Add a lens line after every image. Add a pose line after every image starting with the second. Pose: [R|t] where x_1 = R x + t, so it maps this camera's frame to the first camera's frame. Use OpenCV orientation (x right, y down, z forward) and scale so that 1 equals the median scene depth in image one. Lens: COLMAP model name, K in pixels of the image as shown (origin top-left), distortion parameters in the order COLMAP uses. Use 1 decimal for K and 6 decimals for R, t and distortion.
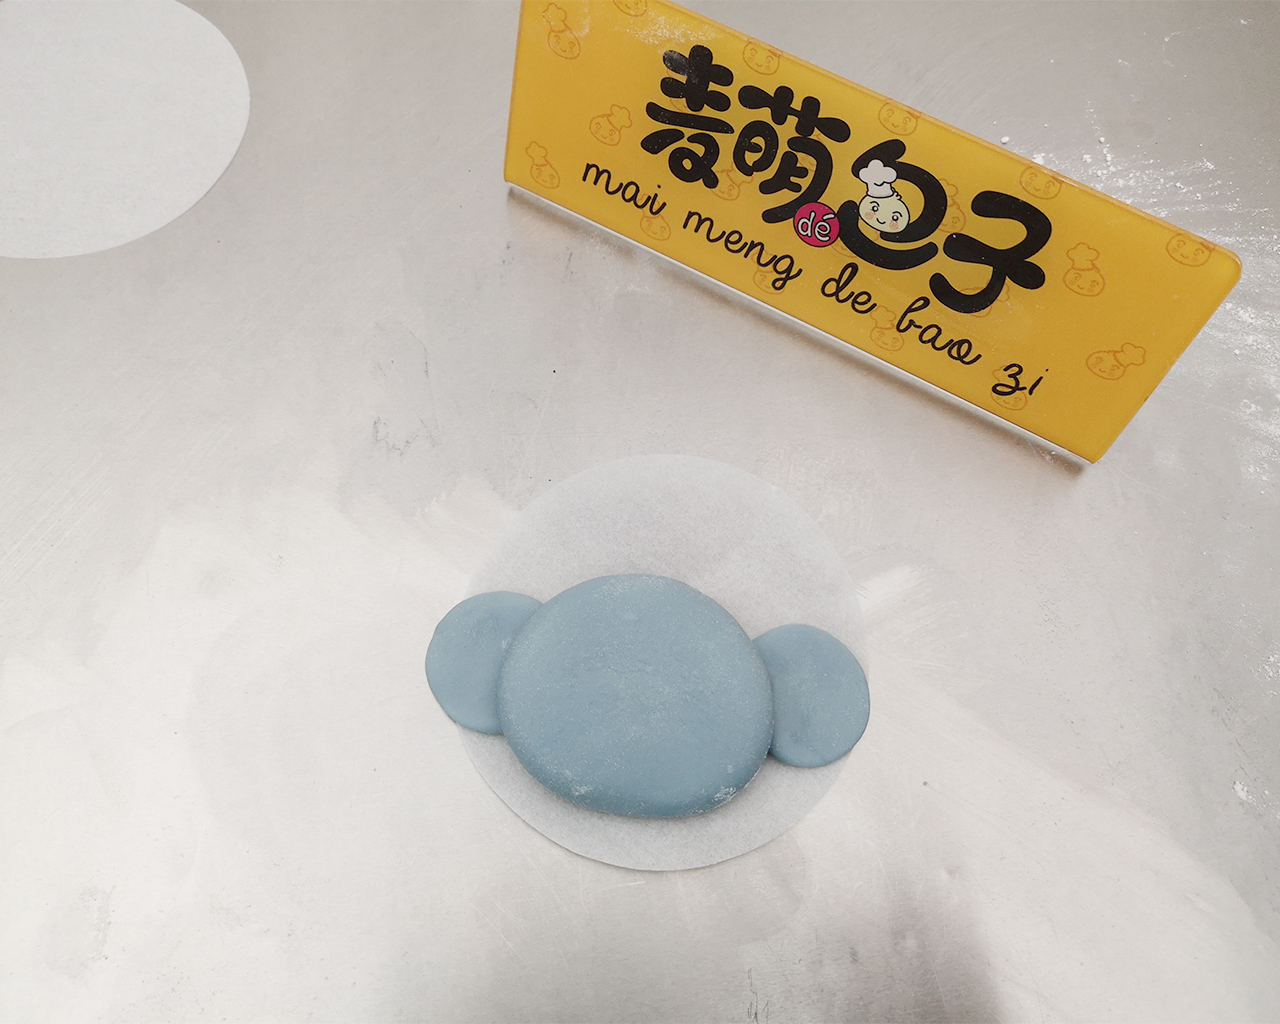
lens RADIAL K [[1082.9, 0, 640.0], [0, 1082.9, 512.0], [0, 0, 1]] dist [-0.002710, 0.004741]
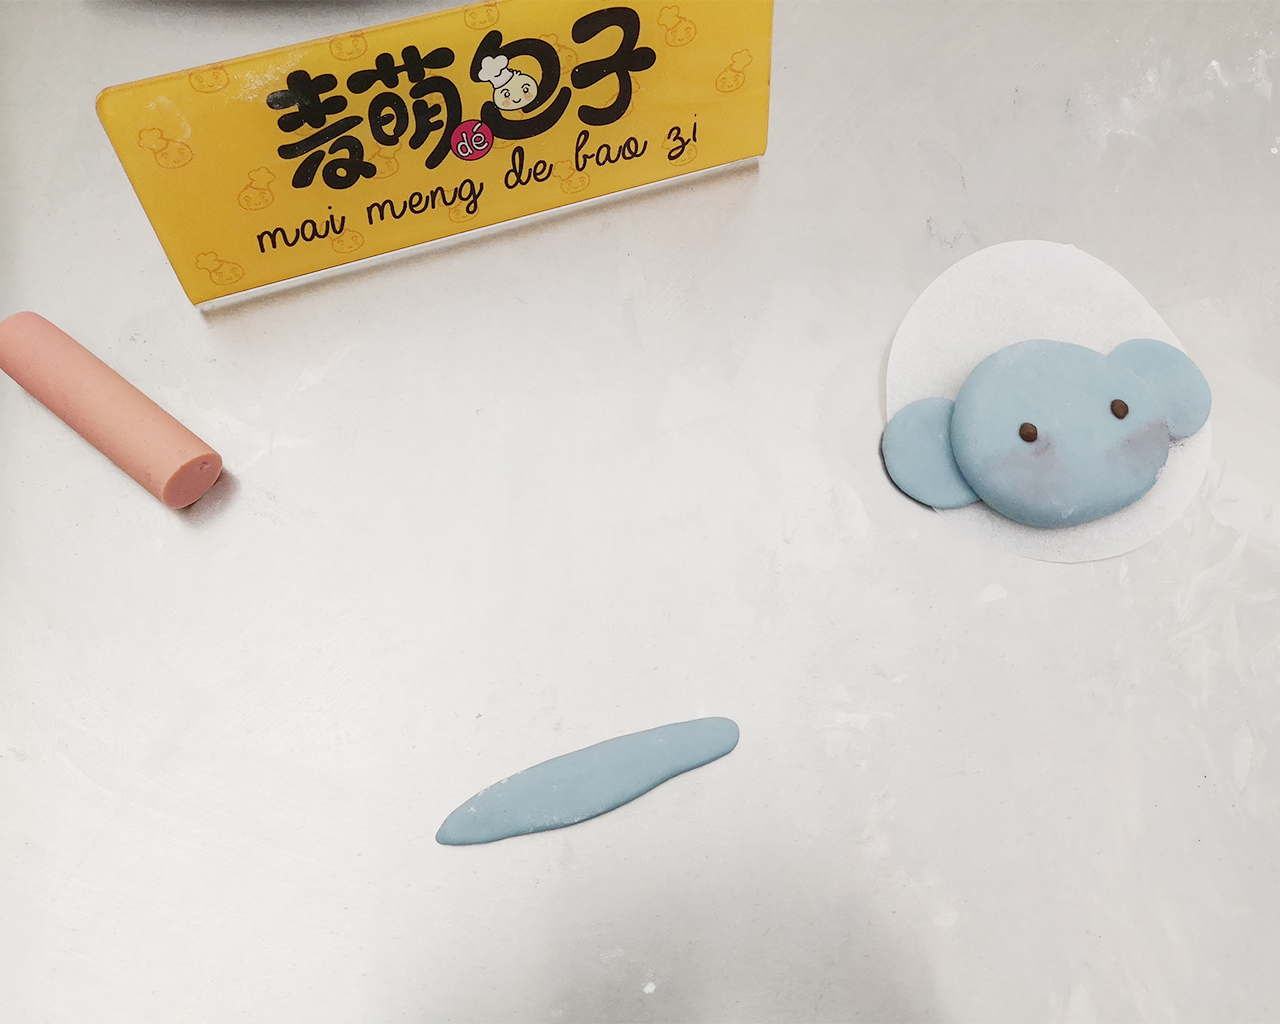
lens RADIAL K [[1071.5, 0, 640.0], [0, 1071.5, 512.0], [0, 0, 1]] dist [0.034063, -0.076375]
pose [[0.663812, -0.701124, 0.260344, -0.280562], [0.682238, 0.710289, 0.173320, -0.065503], [-0.306439, 0.062565, 0.949832, -0.088200]]
